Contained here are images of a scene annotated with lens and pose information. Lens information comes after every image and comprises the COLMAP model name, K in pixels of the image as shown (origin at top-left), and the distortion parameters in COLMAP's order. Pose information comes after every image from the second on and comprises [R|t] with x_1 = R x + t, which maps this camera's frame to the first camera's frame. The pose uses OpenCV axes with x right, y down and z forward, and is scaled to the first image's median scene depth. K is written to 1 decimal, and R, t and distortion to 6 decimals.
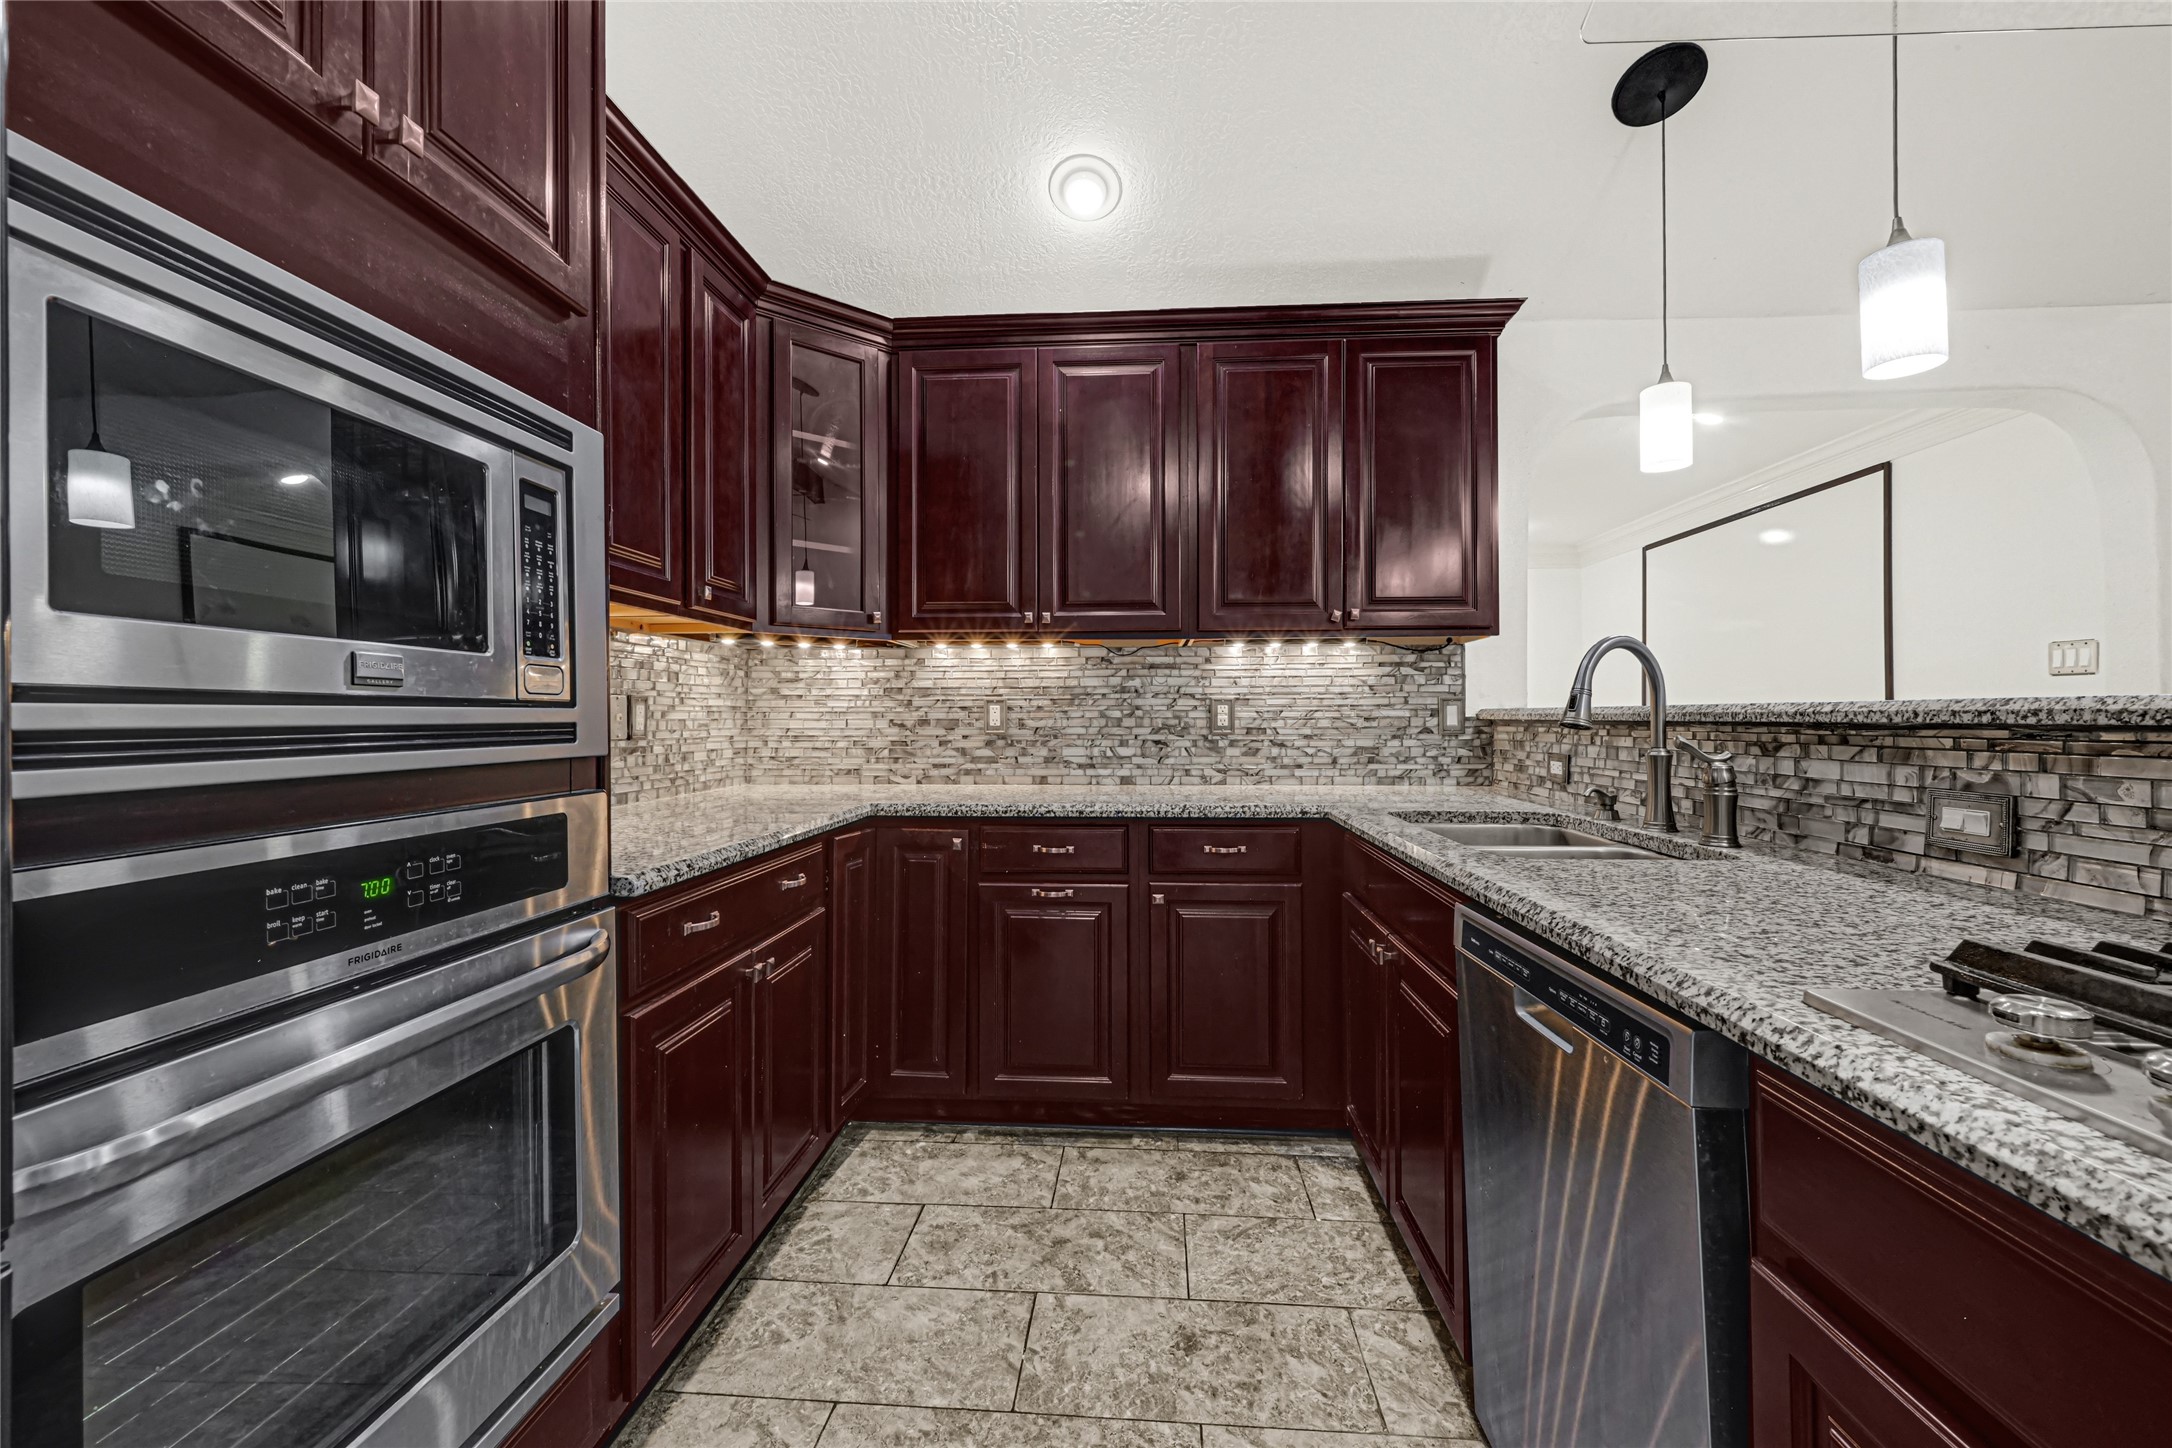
lens RADIAL K [[881.6, 0, 1091.1], [0, 881.6, 723.0], [0, 0, 1]] dist [0.000076, 0.000445]
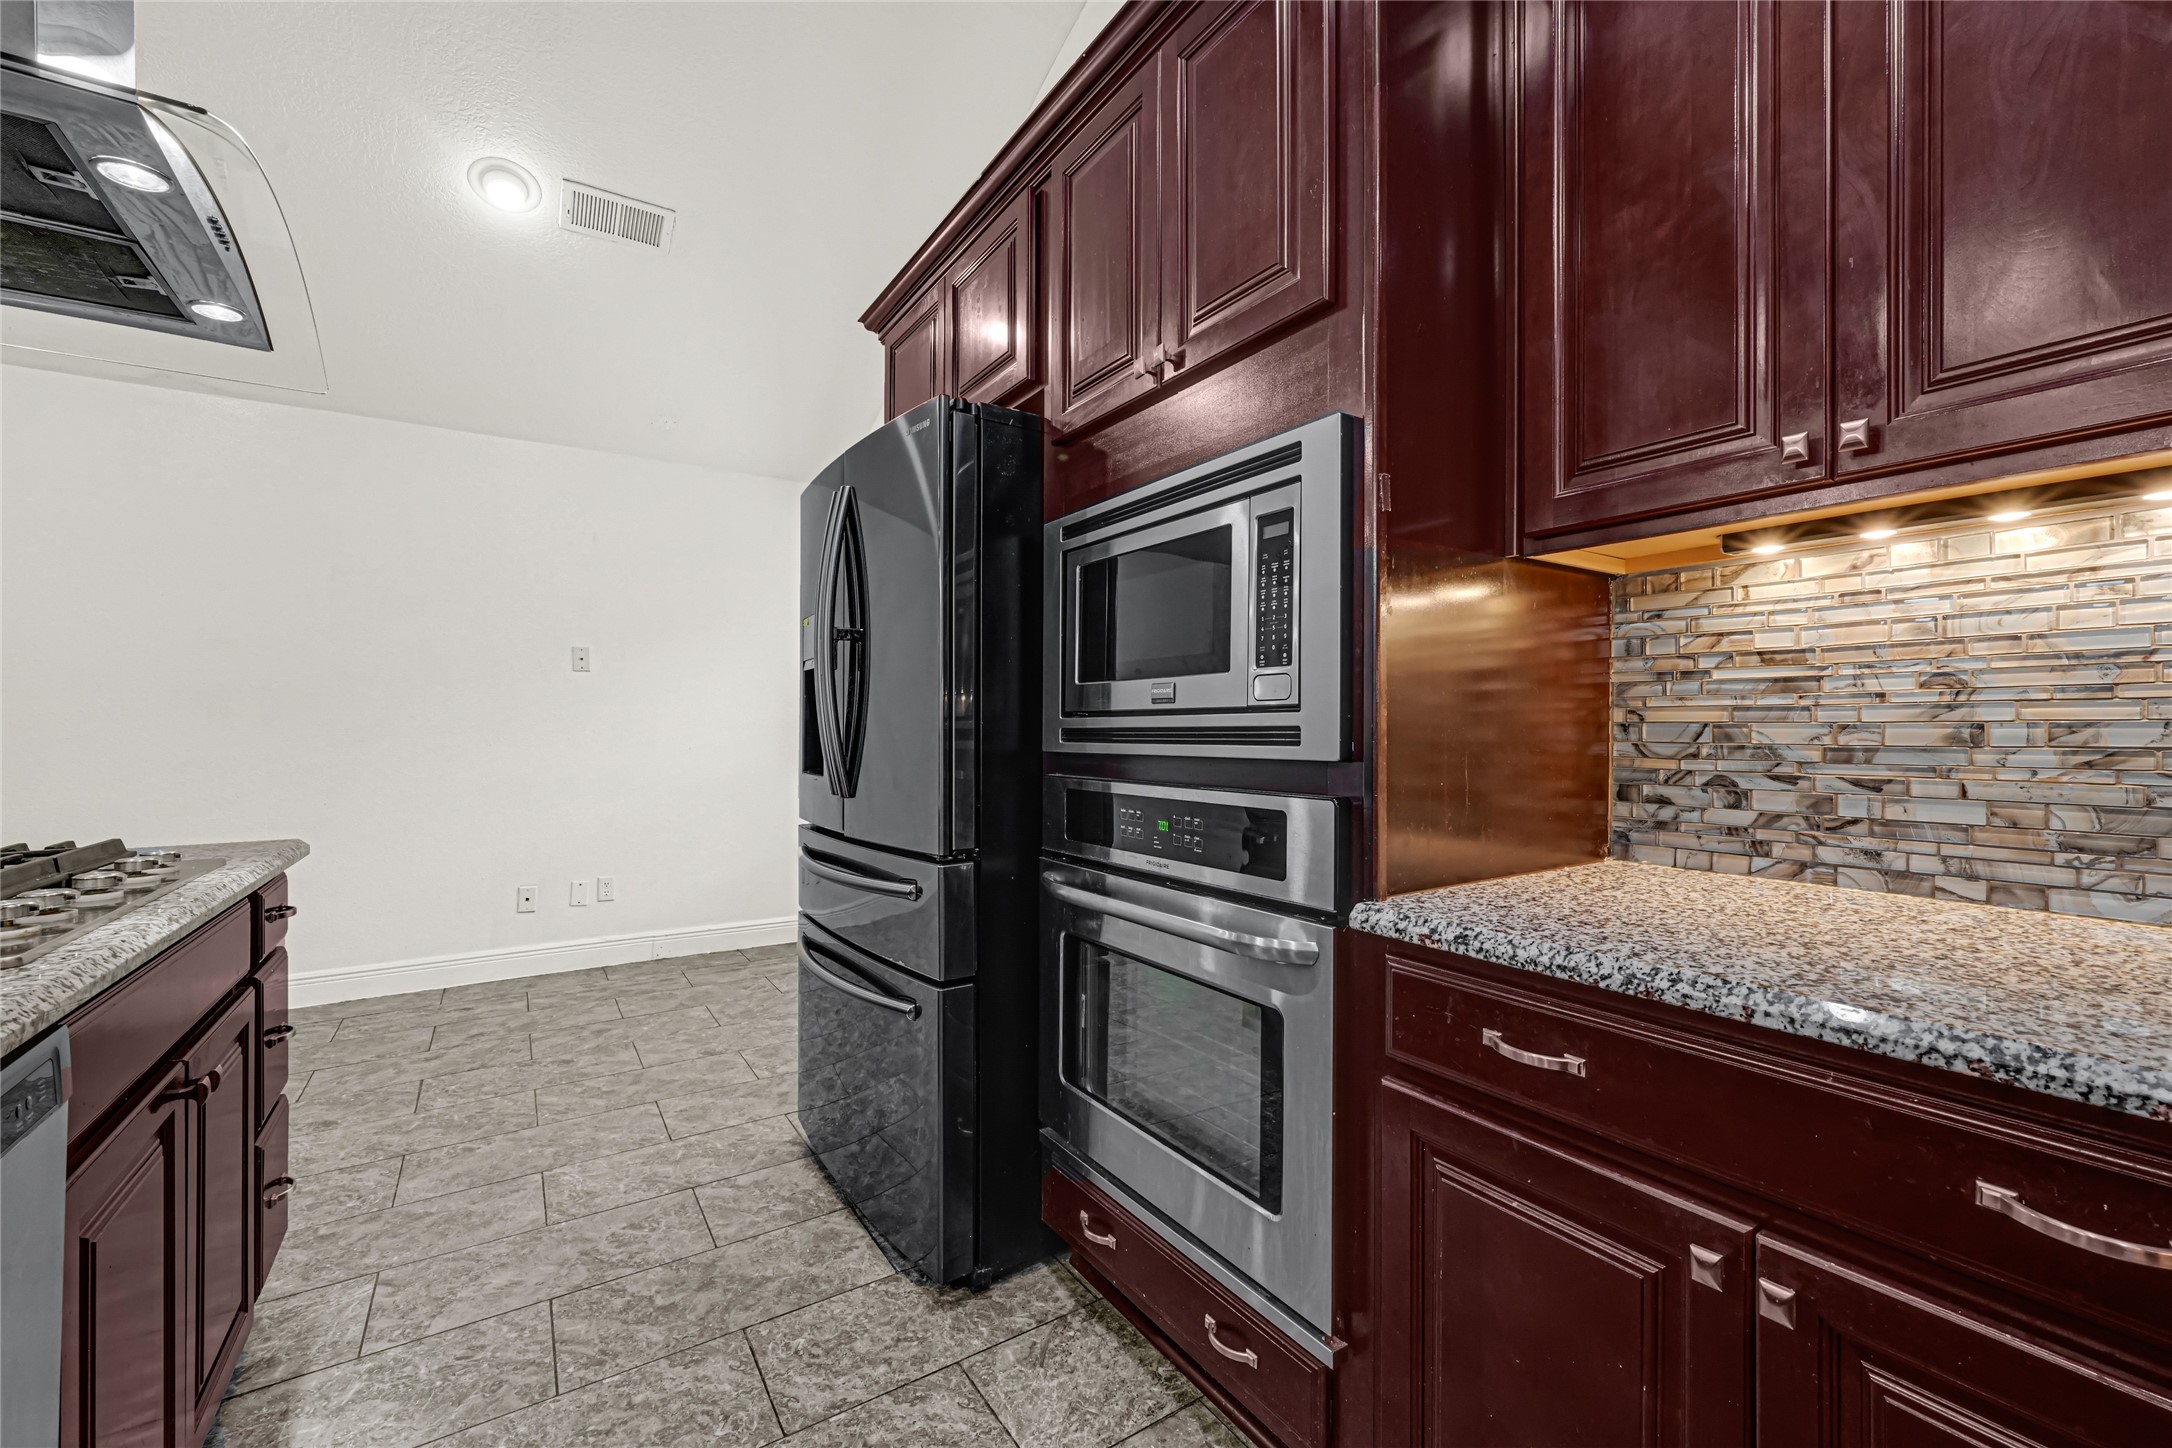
lens RADIAL K [[881.6, 0, 1091.1], [0, 881.6, 723.0], [0, 0, 1]] dist [0.000076, 0.000445]
pose [[-0.792451, 0.000135, -0.609935, 0.237004], [-0.001600, 0.999996, 0.002301, -0.006323], [0.609933, 0.002799, -0.792448, 1.757167]]
